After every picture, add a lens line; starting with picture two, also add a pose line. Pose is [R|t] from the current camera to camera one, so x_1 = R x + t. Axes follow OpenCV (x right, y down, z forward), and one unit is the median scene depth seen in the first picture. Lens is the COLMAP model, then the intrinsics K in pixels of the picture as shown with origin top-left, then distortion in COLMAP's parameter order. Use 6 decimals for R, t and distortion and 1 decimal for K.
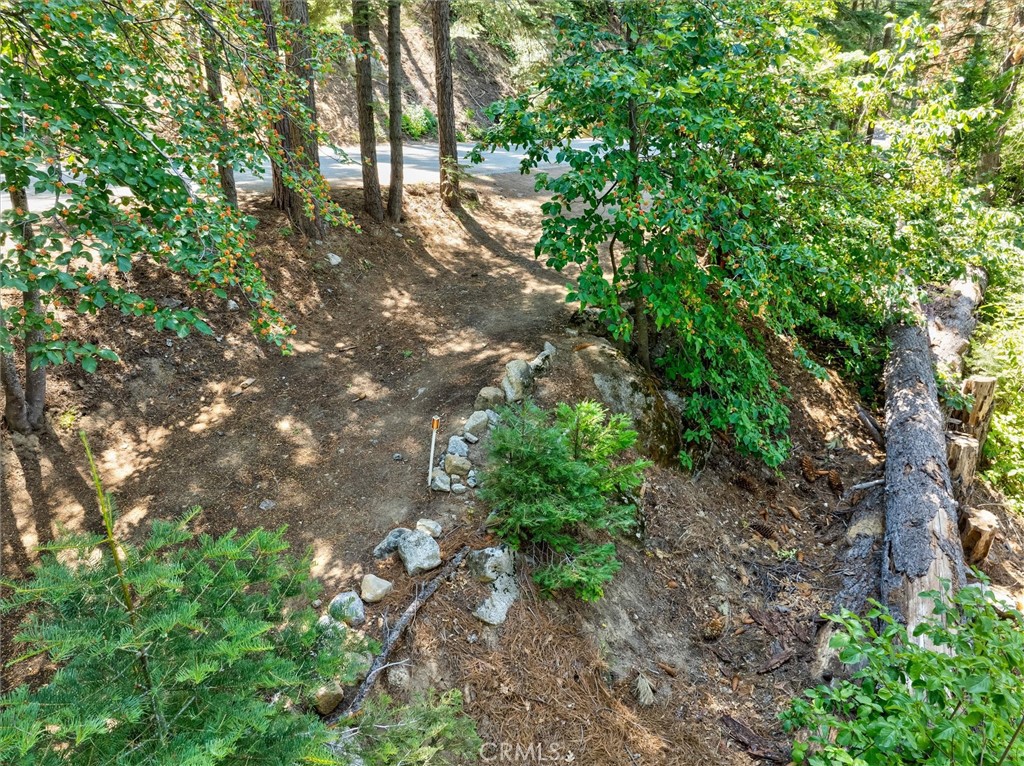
lens RADIAL K [[713.4, 0, 509.0], [0, 713.4, 385.7], [0, 0, 1]] dist [-0.051608, 0.009026]
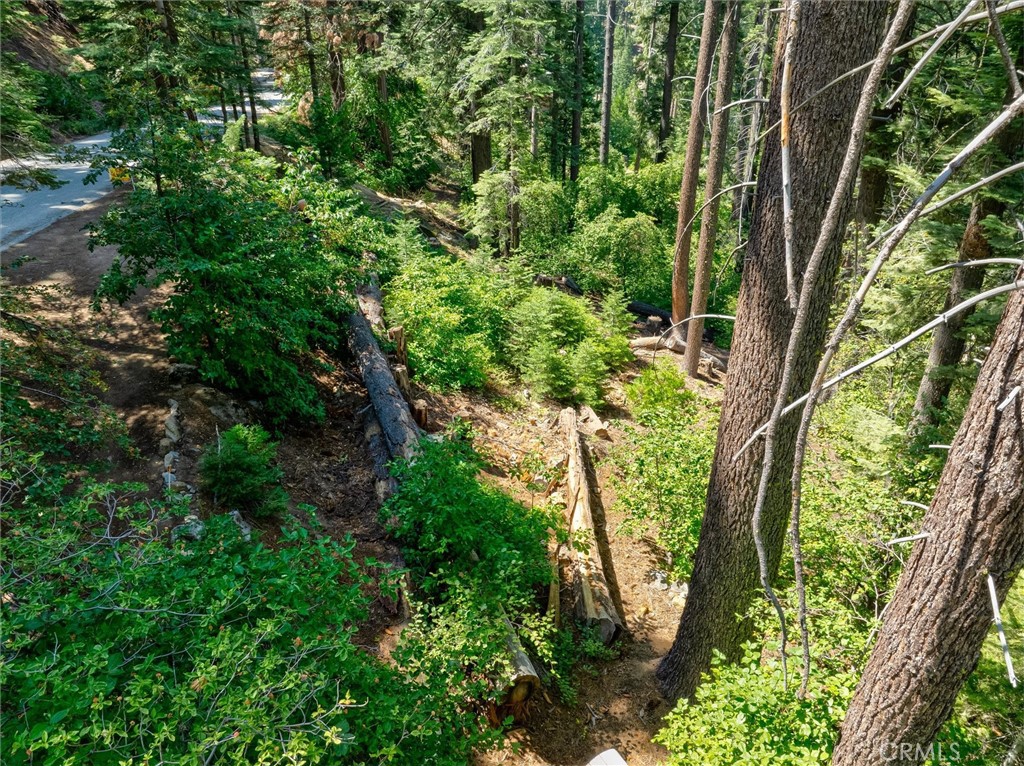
lens RADIAL K [[713.4, 0, 511.8], [0, 713.4, 382.4], [0, 0, 1]] dist [-0.051608, 0.009026]
pose [[0.688623, -0.336730, 0.642192, -0.404556], [0.282143, 0.940272, 0.190483, -0.172595], [-0.667977, 0.050019, 0.742499, -0.656699]]
